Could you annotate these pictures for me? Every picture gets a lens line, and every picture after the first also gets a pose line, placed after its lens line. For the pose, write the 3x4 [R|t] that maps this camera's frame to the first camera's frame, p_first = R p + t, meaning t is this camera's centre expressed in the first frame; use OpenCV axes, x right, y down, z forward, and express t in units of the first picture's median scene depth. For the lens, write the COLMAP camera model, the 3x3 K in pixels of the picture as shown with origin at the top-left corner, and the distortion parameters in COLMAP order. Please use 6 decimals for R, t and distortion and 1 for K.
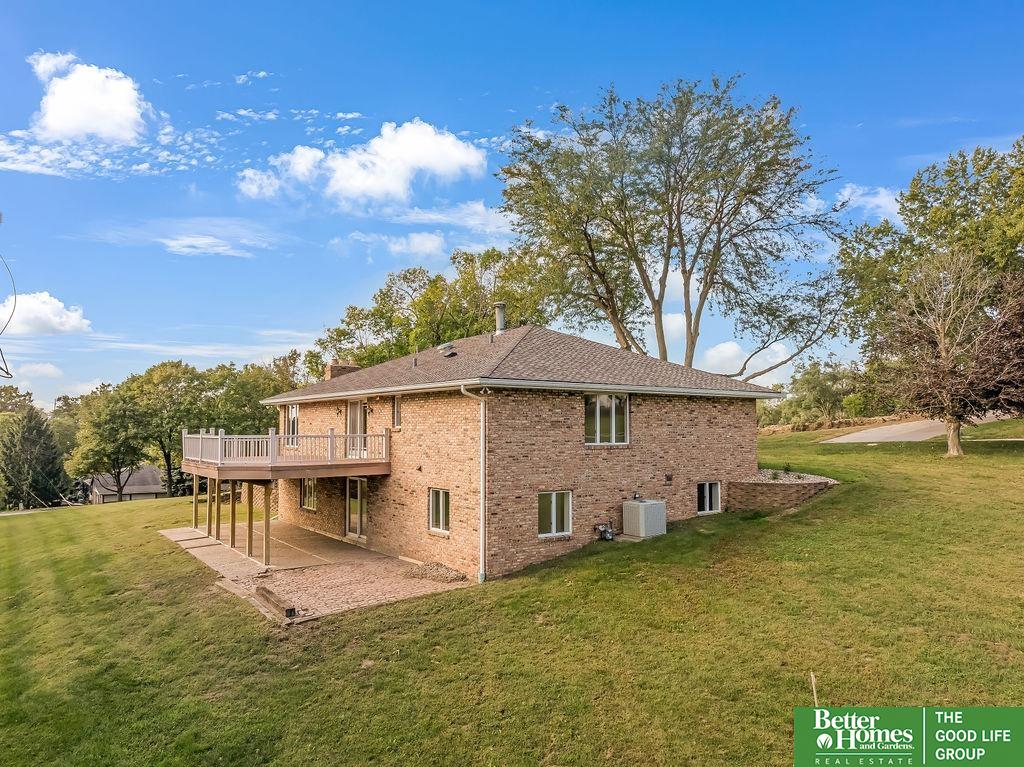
lens RADIAL K [[719.1, 0, 512.0], [0, 719.1, 383.5], [0, 0, 1]] dist [-0.024670, 0.004034]
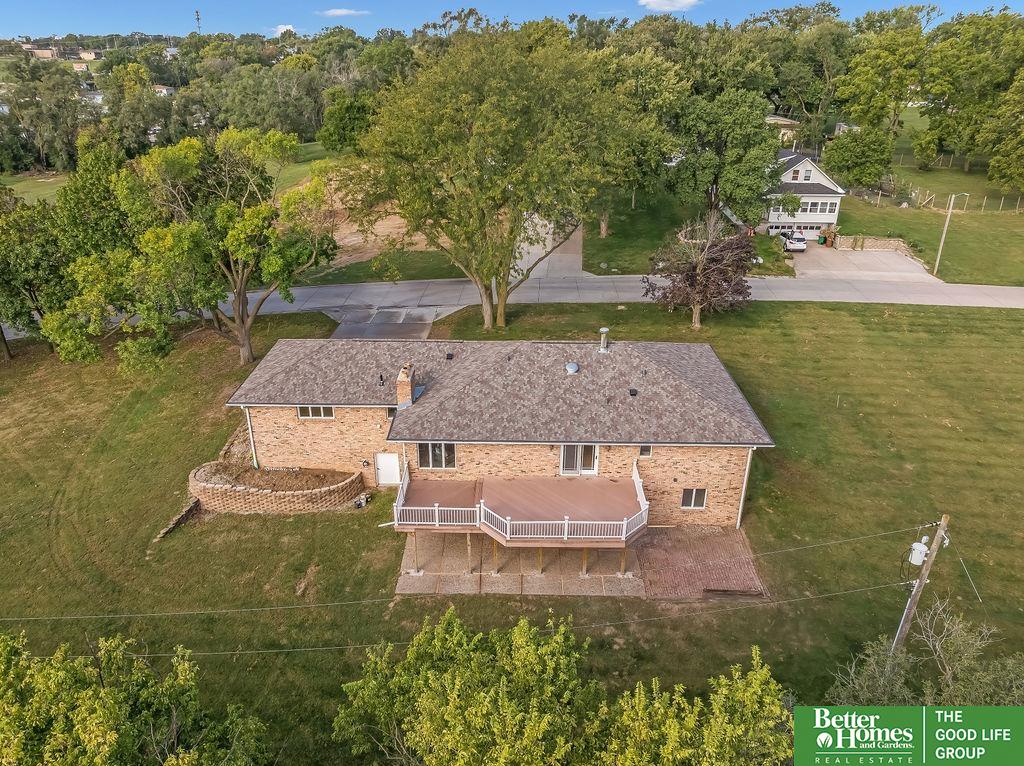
lens RADIAL K [[735.6, 0, 511.2], [0, 735.6, 374.6], [0, 0, 1]] dist [-0.029608, -0.004568]
pose [[0.594927, -0.324417, 0.735402, -1.578432], [-0.054180, 0.896663, 0.439387, -0.854682], [-0.801952, -0.301247, 0.515872, 0.524955]]
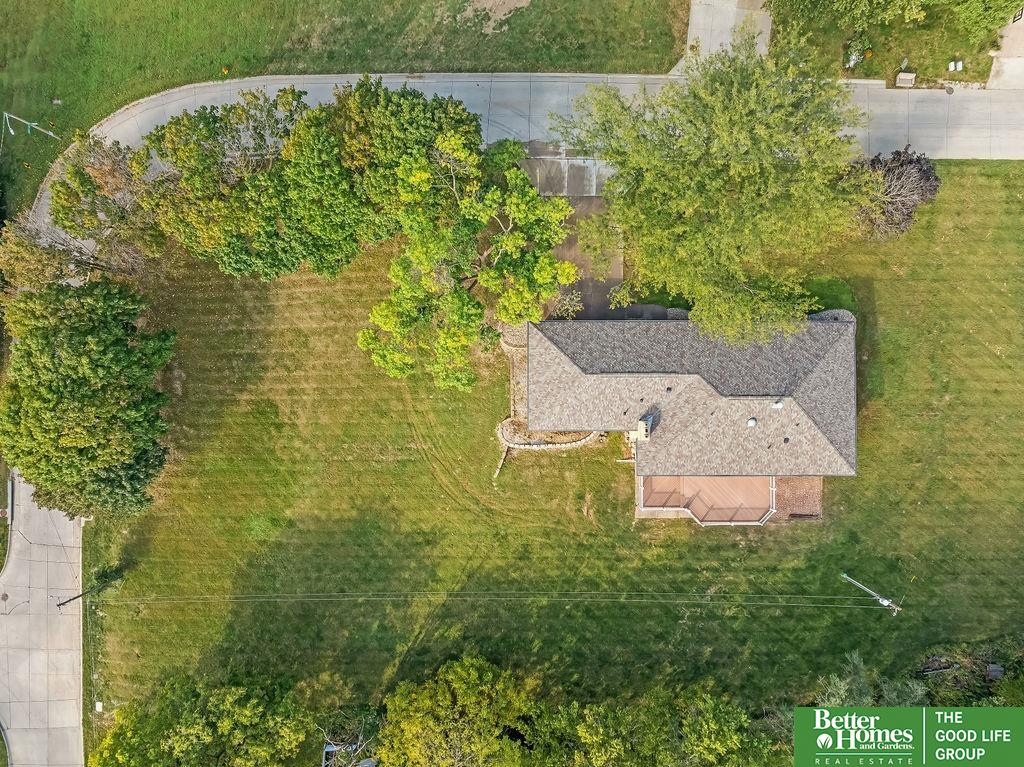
lens RADIAL K [[719.1, 0, 512.0], [0, 719.1, 383.5], [0, 0, 1]] dist [-0.024670, 0.004034]
pose [[0.586342, -0.809688, 0.024658, -0.623102], [-0.042416, -0.000290, 0.999100, -2.825969], [-0.808952, -0.586861, -0.034514, 2.300948]]
